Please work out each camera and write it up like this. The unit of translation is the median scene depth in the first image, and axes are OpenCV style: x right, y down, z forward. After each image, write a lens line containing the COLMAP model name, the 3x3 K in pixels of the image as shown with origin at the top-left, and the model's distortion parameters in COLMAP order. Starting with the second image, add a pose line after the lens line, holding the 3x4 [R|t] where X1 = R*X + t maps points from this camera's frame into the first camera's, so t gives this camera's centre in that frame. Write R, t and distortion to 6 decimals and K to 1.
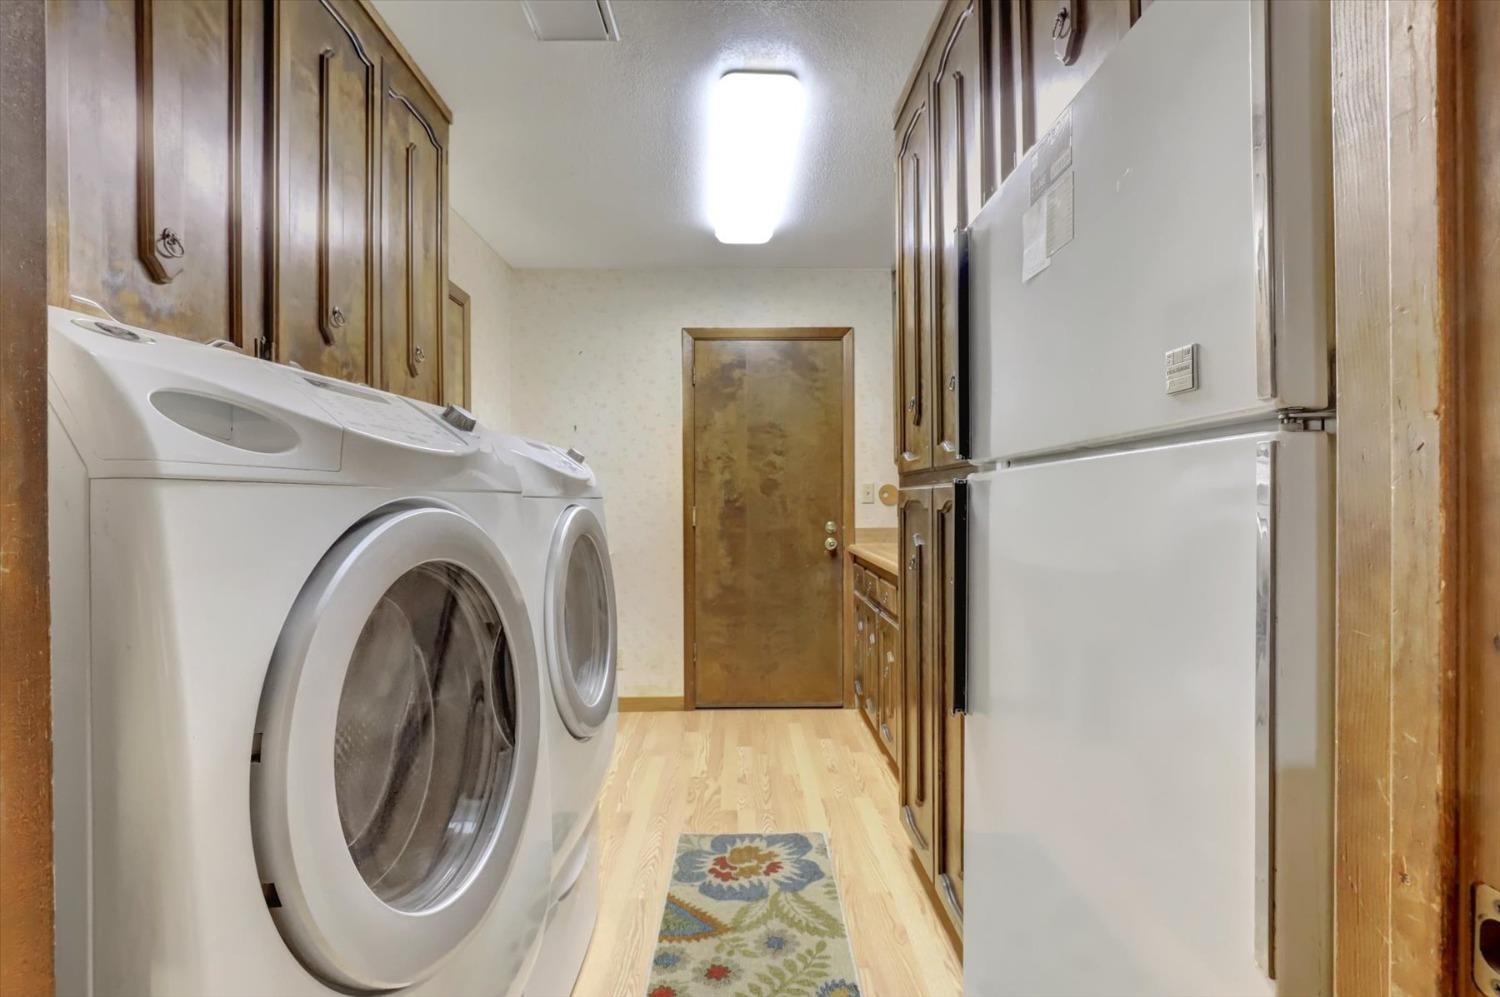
lens RADIAL K [[688.8, 0, 752.0], [0, 688.8, 503.0], [0, 0, 1]] dist [-0.001100, -0.000401]
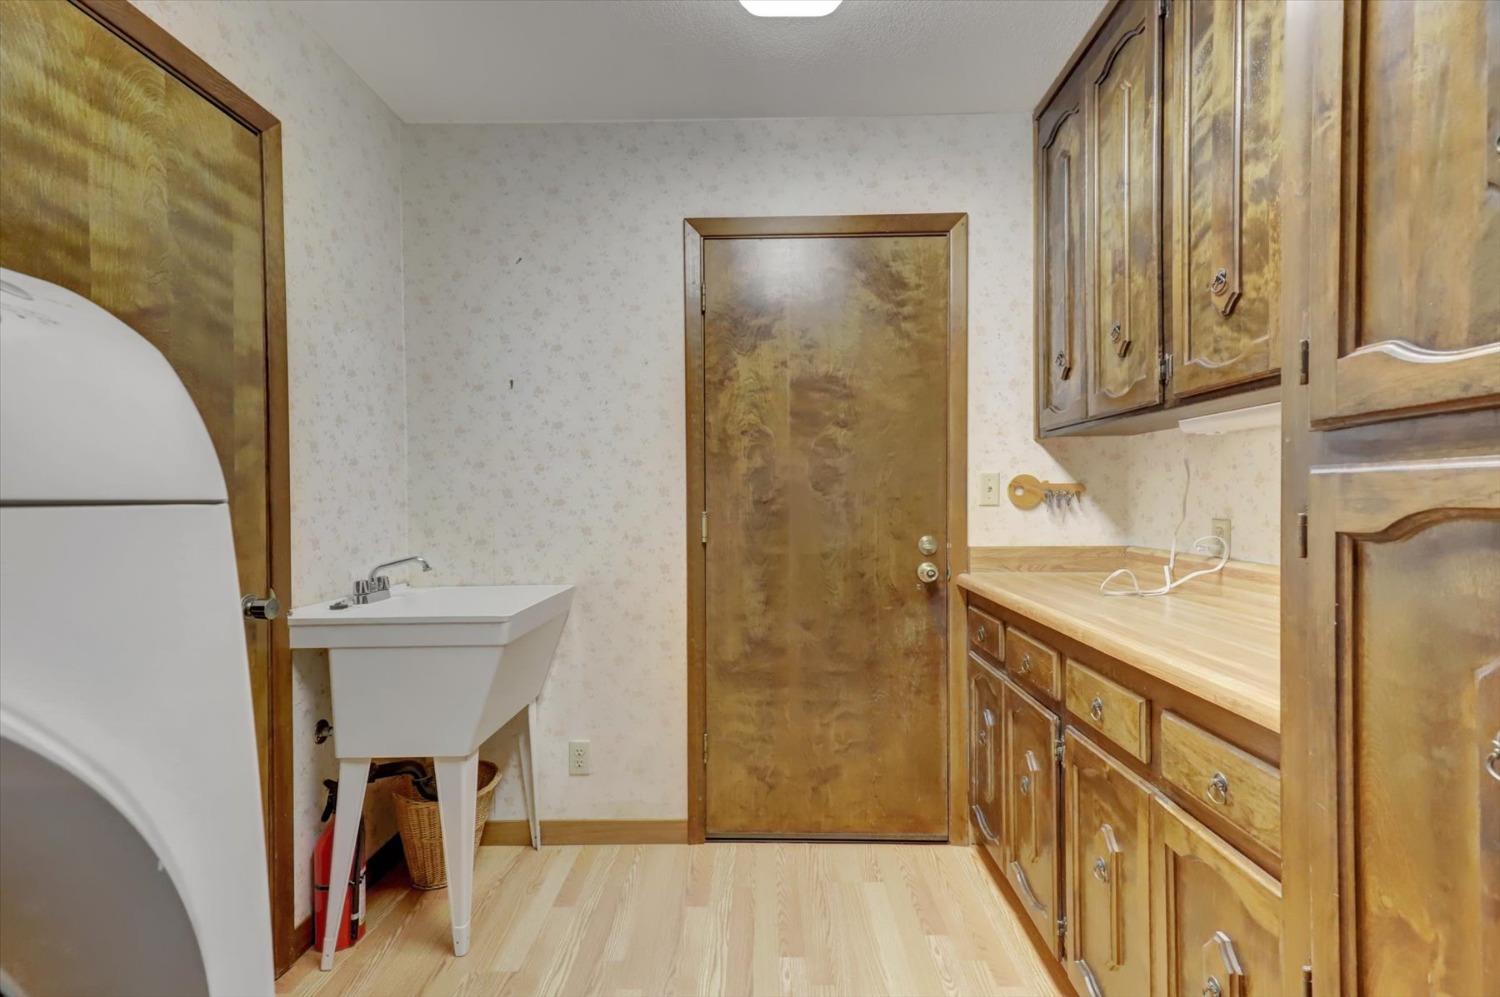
lens RADIAL K [[688.8, 0, 752.0], [0, 688.8, 503.0], [0, 0, 1]] dist [-0.001100, -0.000401]
pose [[0.999294, -0.000461, -0.037557, -0.018022], [0.000581, 0.999995, 0.003185, -0.004178], [0.037555, -0.003204, 0.999289, 0.385692]]
